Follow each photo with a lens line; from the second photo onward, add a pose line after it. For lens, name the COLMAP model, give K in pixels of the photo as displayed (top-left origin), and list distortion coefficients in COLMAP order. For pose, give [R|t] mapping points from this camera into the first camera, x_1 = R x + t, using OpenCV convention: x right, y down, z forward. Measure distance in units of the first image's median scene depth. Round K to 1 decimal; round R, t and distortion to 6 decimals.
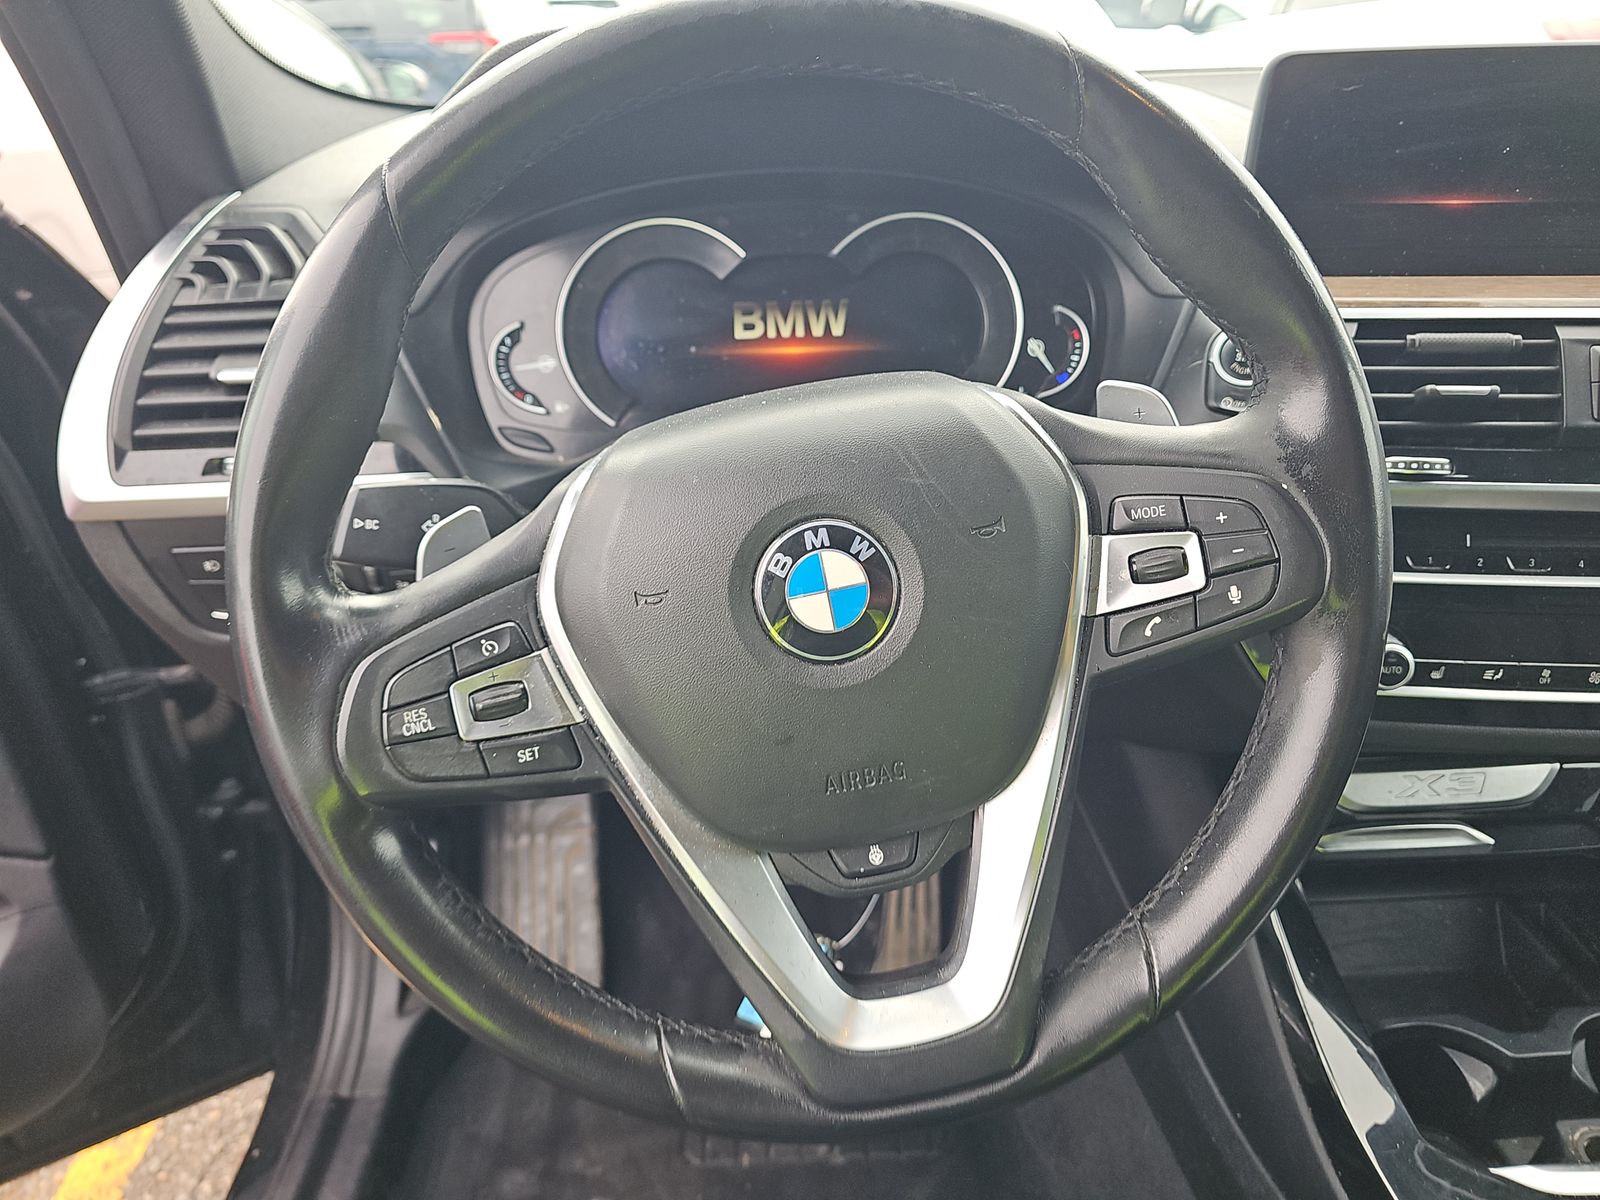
lens RADIAL K [[1048.0, 0, 800.0], [0, 1048.0, 598.1], [0, 0, 1]] dist [0.033246, -0.026936]
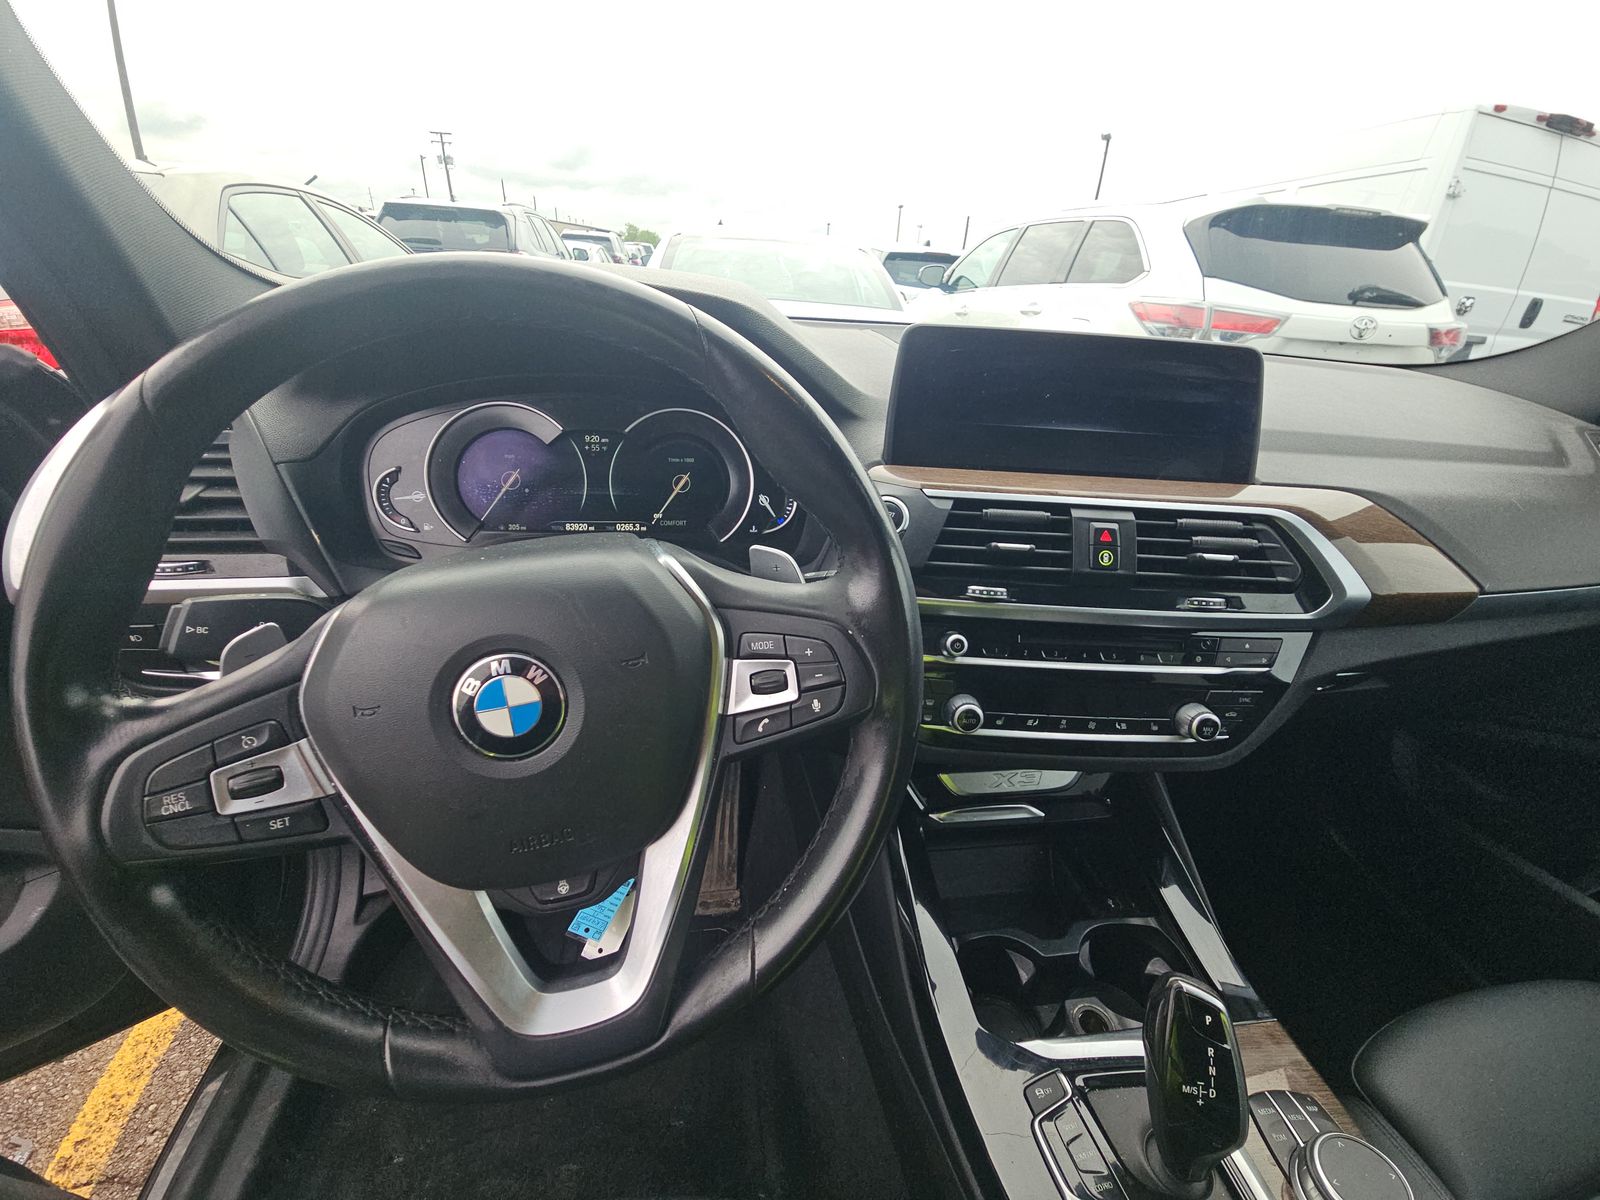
lens RADIAL K [[639.5, 0, 786.6], [0, 639.5, 611.3], [0, 0, 1]] dist [0.004356, 0.000186]
pose [[0.992802, 0.026886, 0.116707, 0.255926], [-0.026446, 0.999636, -0.005319, -0.121774], [-0.116808, 0.002194, 0.993152, 0.126542]]
